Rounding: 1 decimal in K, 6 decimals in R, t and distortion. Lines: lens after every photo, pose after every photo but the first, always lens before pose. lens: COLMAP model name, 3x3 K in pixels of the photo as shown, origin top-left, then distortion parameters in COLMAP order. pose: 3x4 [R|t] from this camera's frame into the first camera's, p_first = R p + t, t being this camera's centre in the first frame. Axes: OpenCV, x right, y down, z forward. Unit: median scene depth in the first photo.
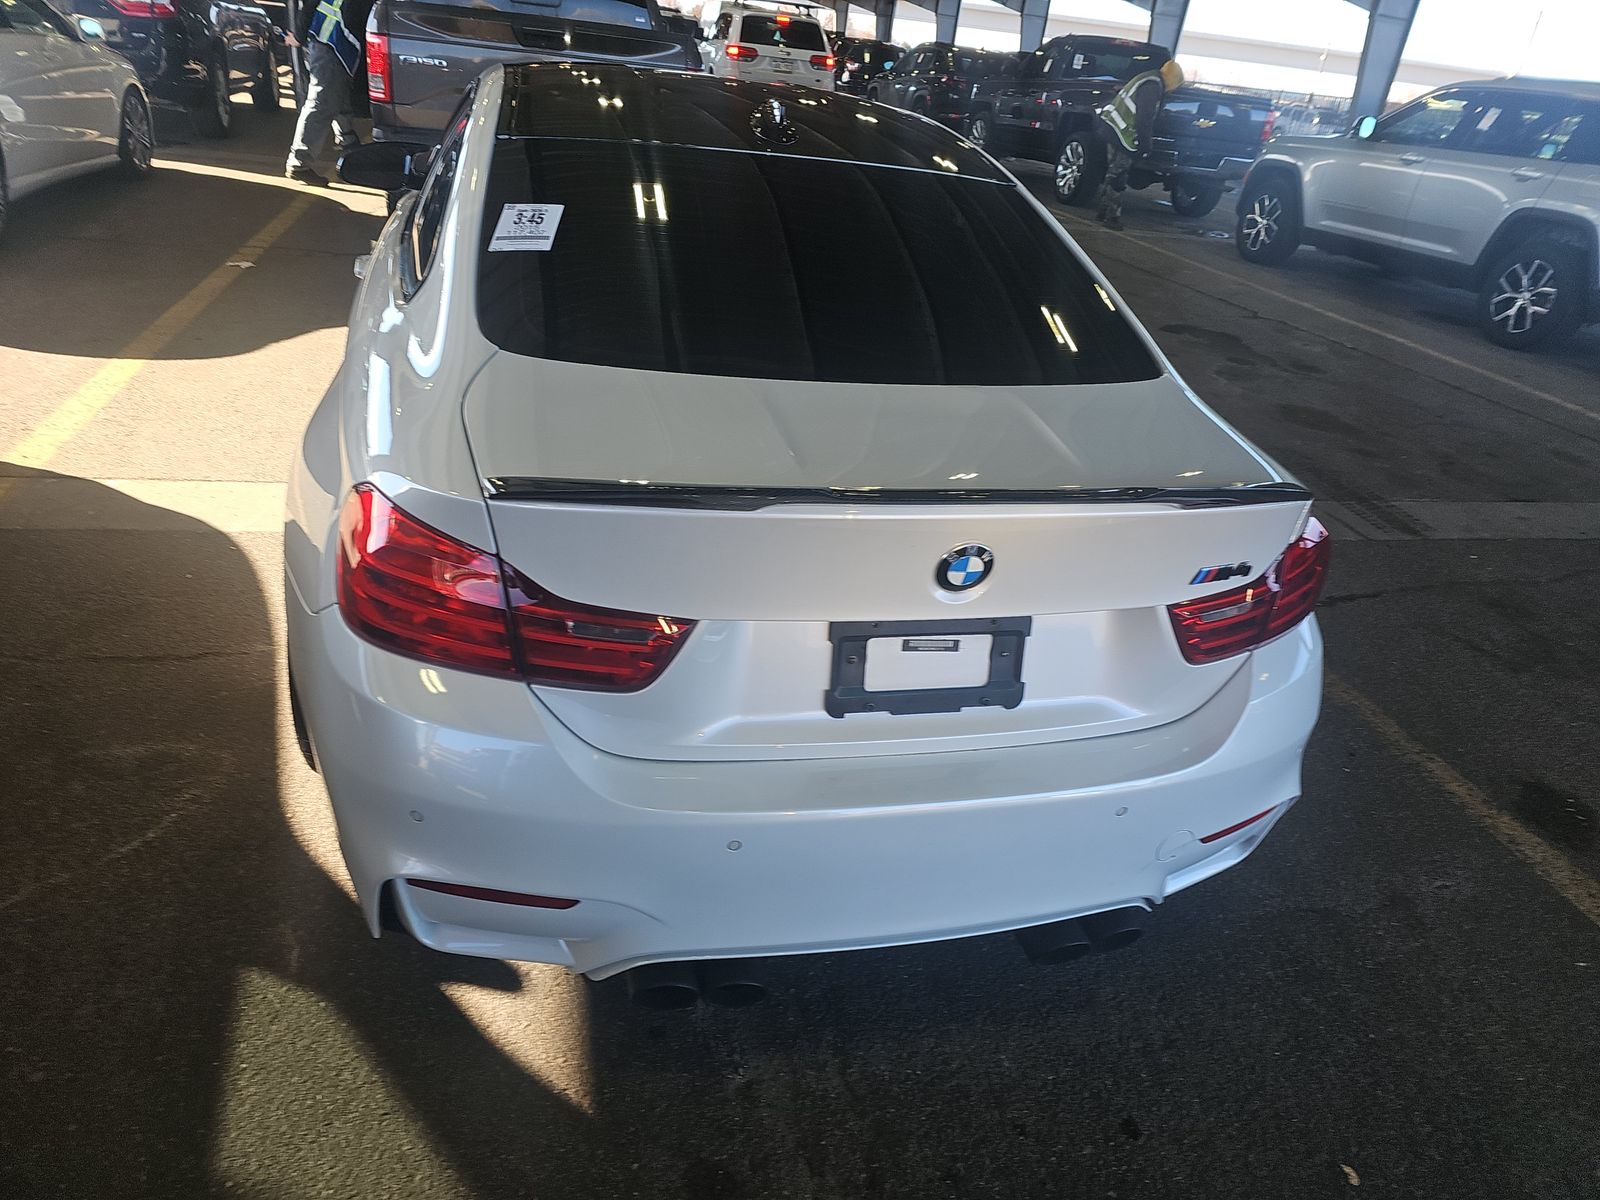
lens RADIAL K [[1071.3, 0, 777.6], [0, 1071.3, 593.4], [0, 0, 1]] dist [0.069947, -0.065011]
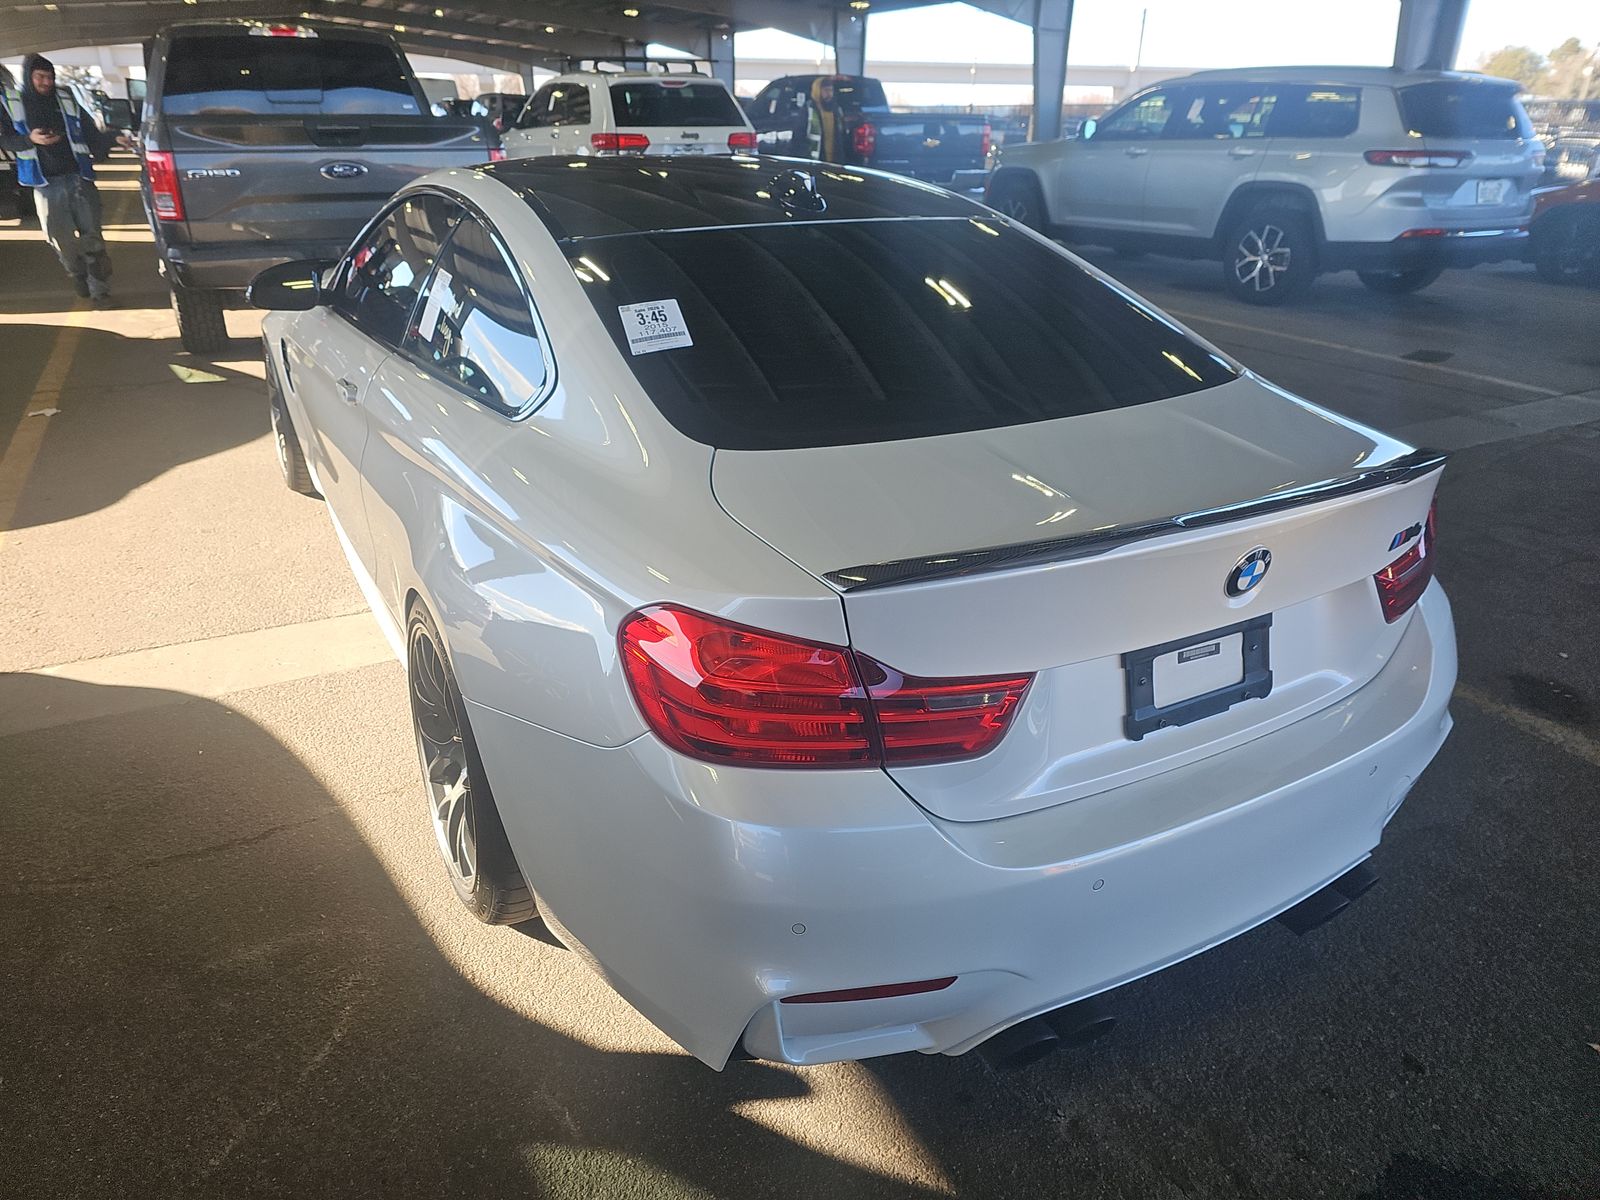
lens RADIAL K [[1075.2, 0, 776.6], [0, 1075.2, 575.5], [0, 0, 1]] dist [0.066637, -0.067896]
pose [[0.966275, -0.186933, 0.177111, -0.353683], [0.196252, 0.979874, -0.036492, -0.056013], [-0.166725, 0.070020, 0.983514, 0.018378]]
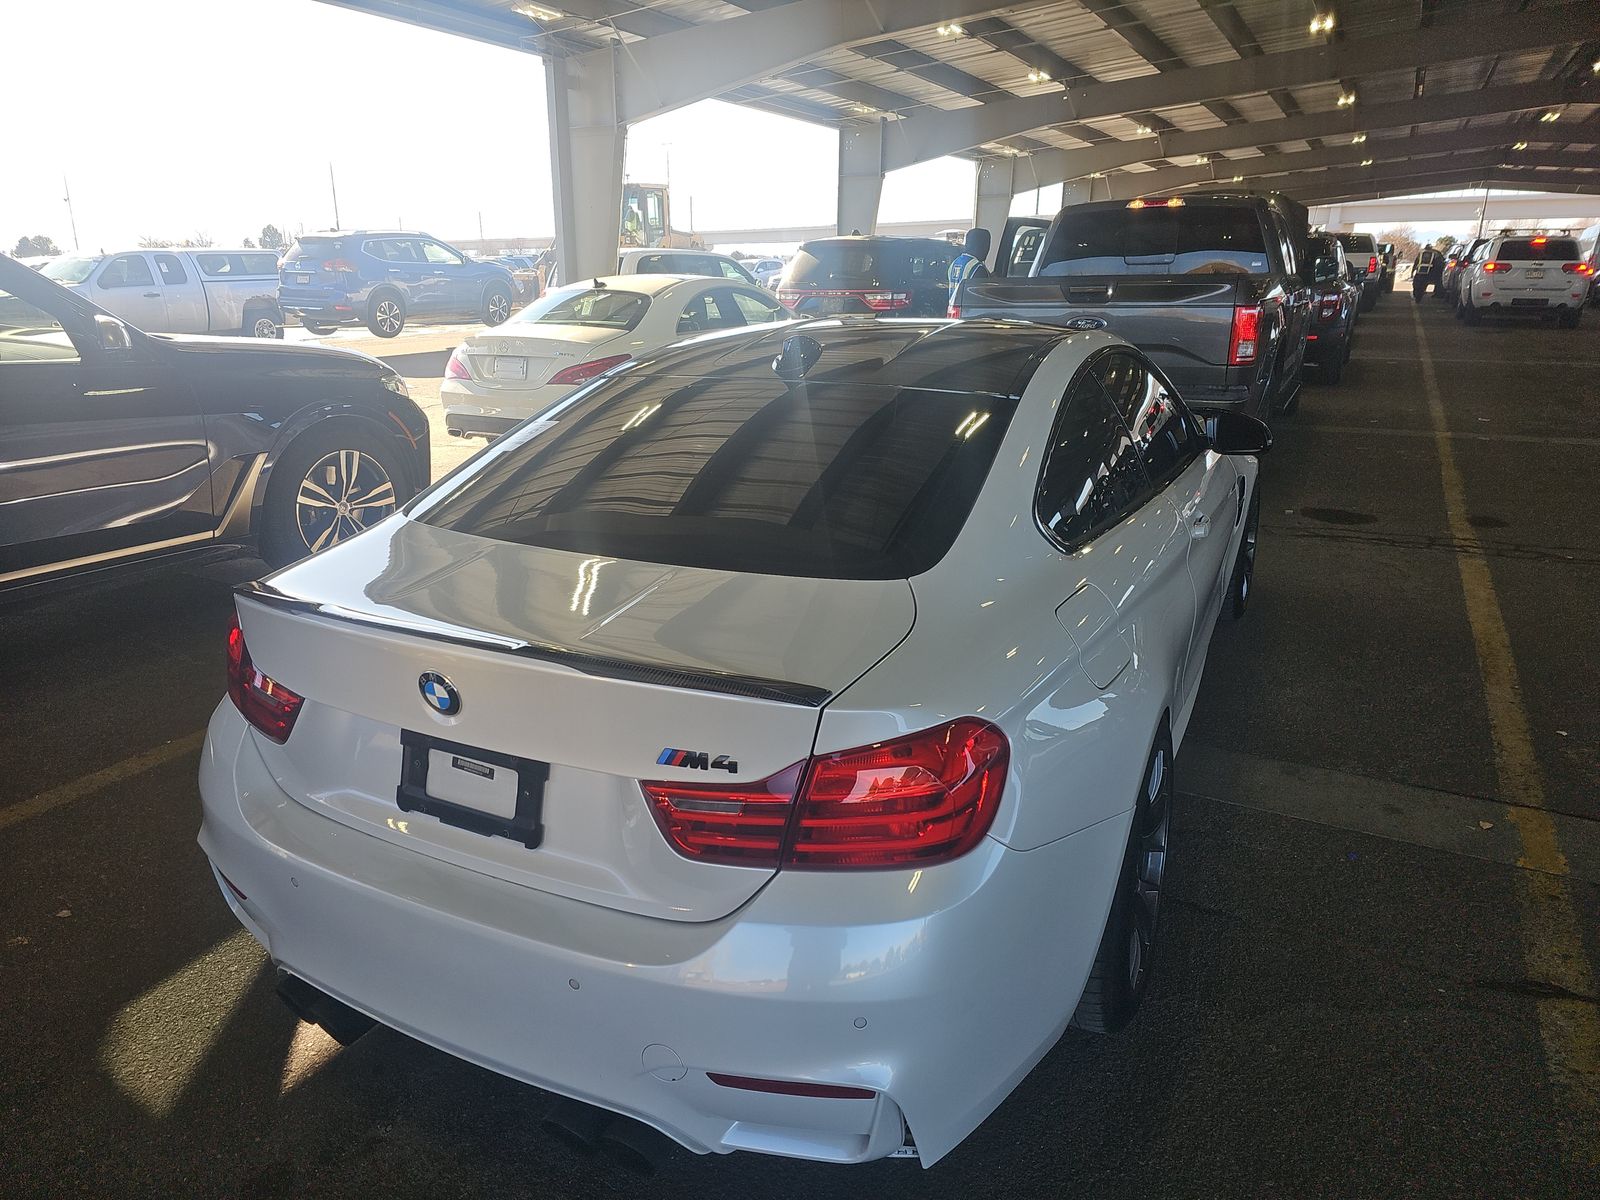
lens RADIAL K [[1069.3, 0, 781.0], [0, 1069.3, 575.8], [0, 0, 1]] dist [0.075903, -0.066376]
pose [[0.692310, 0.057961, -0.719269, 0.972652], [-0.224186, 0.964720, -0.138043, -0.052310], [0.685892, 0.256818, 0.680879, 0.324707]]
